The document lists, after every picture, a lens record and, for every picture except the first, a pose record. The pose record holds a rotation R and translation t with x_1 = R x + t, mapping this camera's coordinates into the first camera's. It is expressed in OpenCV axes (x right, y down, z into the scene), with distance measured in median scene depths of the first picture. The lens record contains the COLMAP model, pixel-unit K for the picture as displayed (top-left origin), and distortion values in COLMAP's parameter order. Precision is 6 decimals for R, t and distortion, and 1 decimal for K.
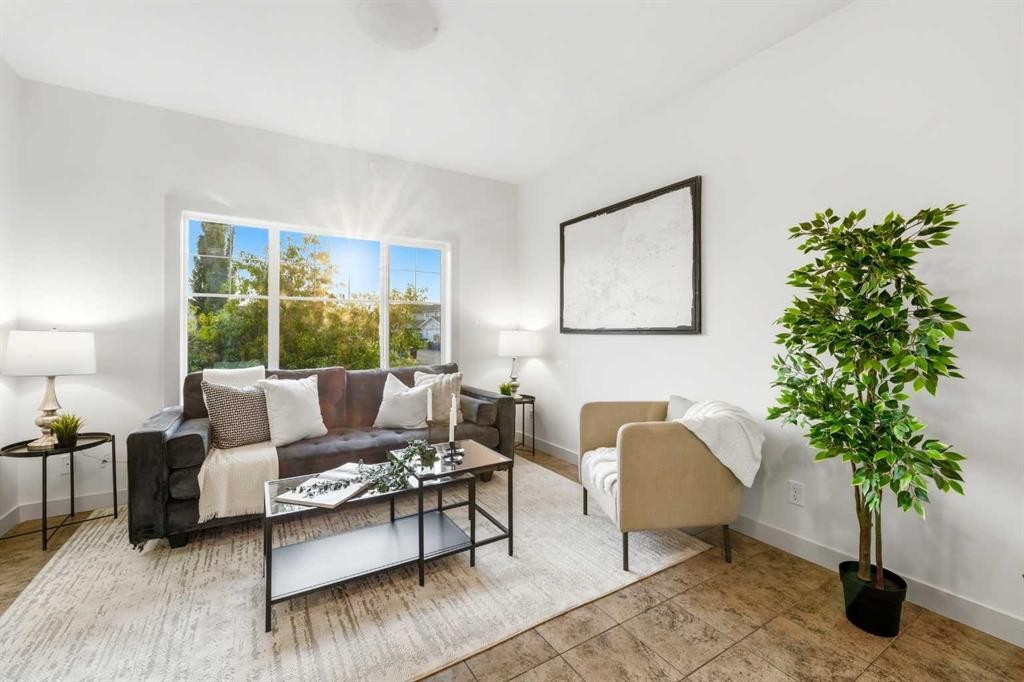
lens RADIAL K [[419.6, 0, 512.7], [0, 419.6, 332.0], [0, 0, 1]] dist [-0.001294, -0.000631]
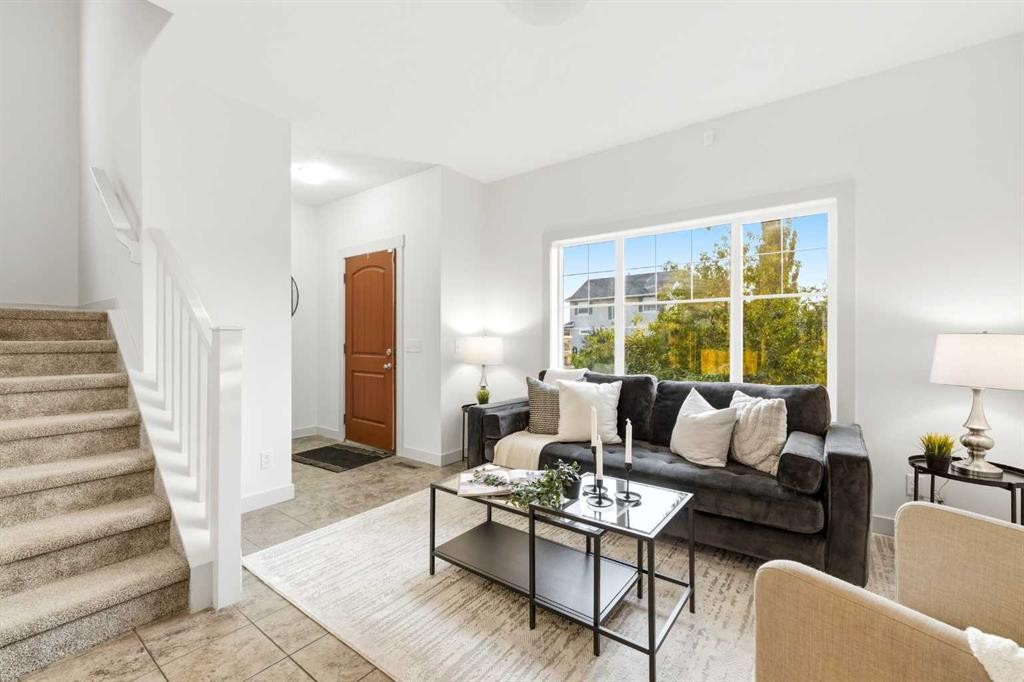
lens RADIAL K [[438.1, 0, 509.9], [0, 438.1, 335.3], [0, 0, 1]] dist [-0.000741, -0.000429]
pose [[0.355709, -0.004381, -0.934587, 0.974715], [0.001502, 0.999990, -0.004116, -0.001421], [0.934596, 0.000060, 0.355712, 0.995274]]
